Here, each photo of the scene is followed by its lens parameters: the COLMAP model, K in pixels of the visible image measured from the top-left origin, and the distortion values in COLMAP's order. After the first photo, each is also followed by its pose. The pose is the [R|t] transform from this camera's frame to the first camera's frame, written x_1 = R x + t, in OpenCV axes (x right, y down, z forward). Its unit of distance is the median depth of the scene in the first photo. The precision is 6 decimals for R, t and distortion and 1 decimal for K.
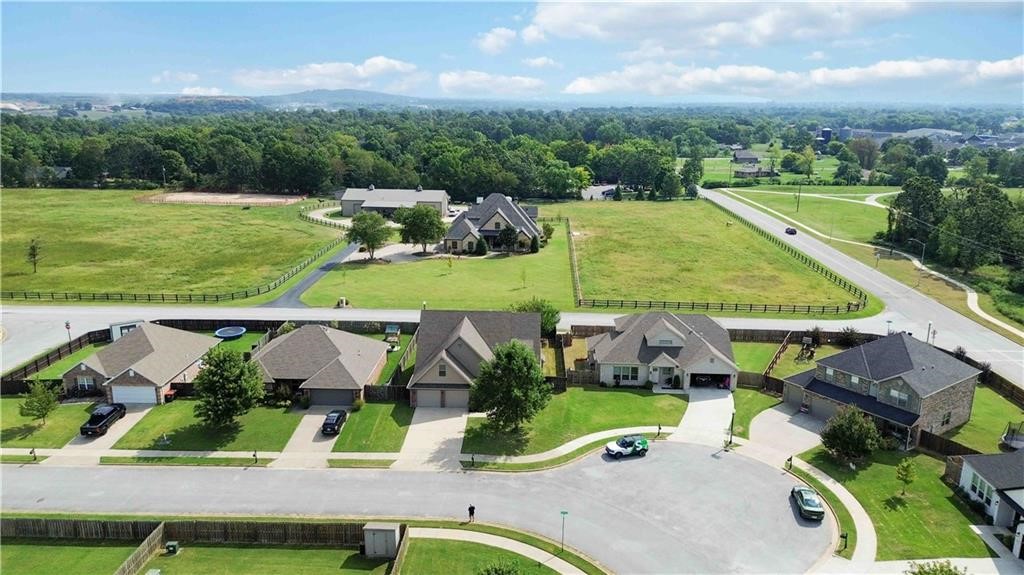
lens RADIAL K [[739.8, 0, 512.0], [0, 739.8, 287.5], [0, 0, 1]] dist [0.012259, -0.006425]
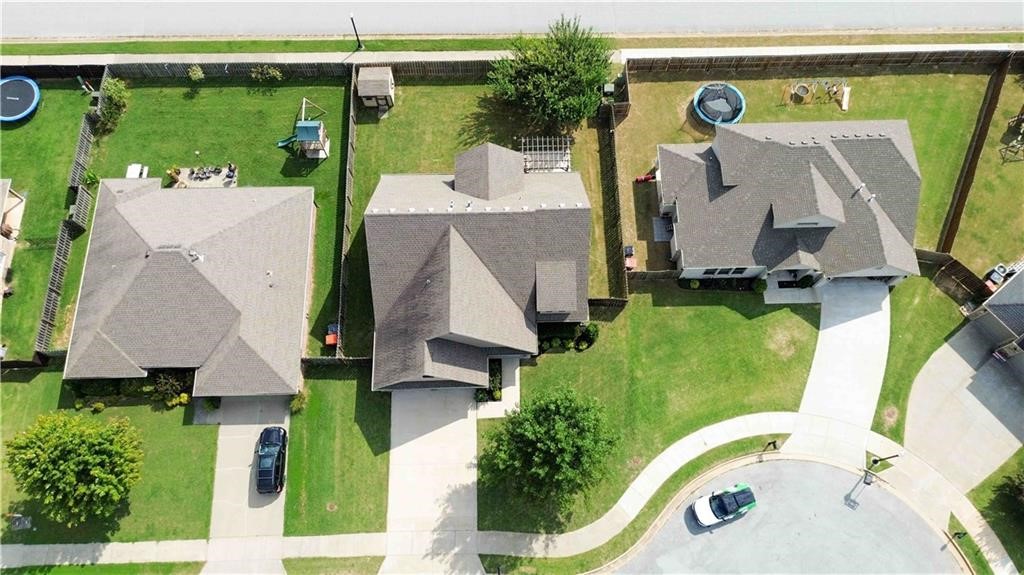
lens RADIAL K [[739.8, 0, 512.0], [0, 739.8, 287.5], [0, 0, 1]] dist [0.012259, -0.006425]
pose [[0.998212, -0.056554, 0.019326, -0.034369], [0.015985, 0.564228, 0.825464, -0.404438], [-0.057587, -0.823680, 0.564124, 0.710172]]
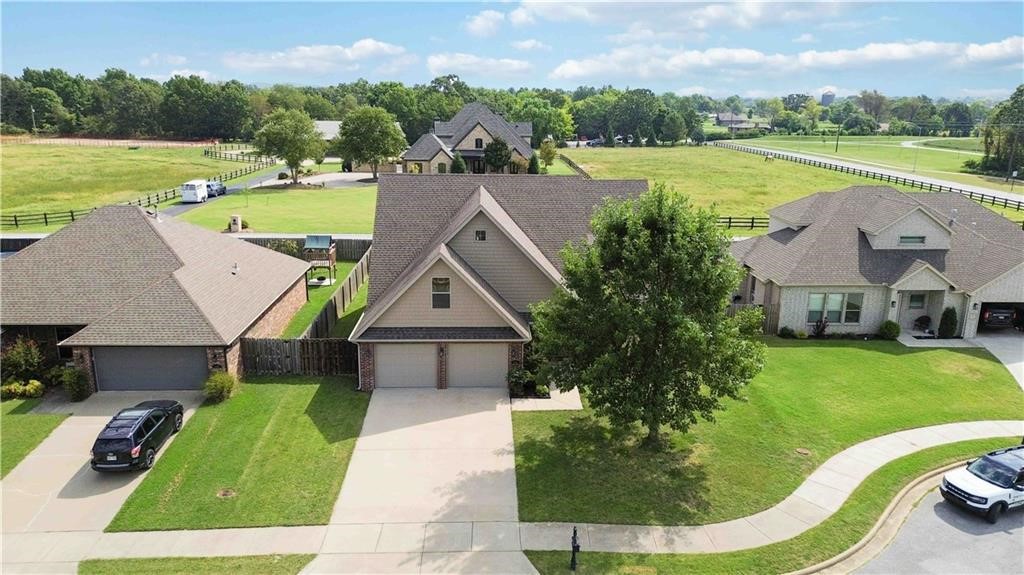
lens RADIAL K [[739.8, 0, 512.0], [0, 739.8, 287.5], [0, 0, 1]] dist [0.012259, -0.006425]
pose [[0.997296, -0.014554, 0.072034, -0.083722], [0.014445, 0.999894, 0.002035, 0.107942], [-0.072056, -0.000989, 0.997400, 0.603224]]
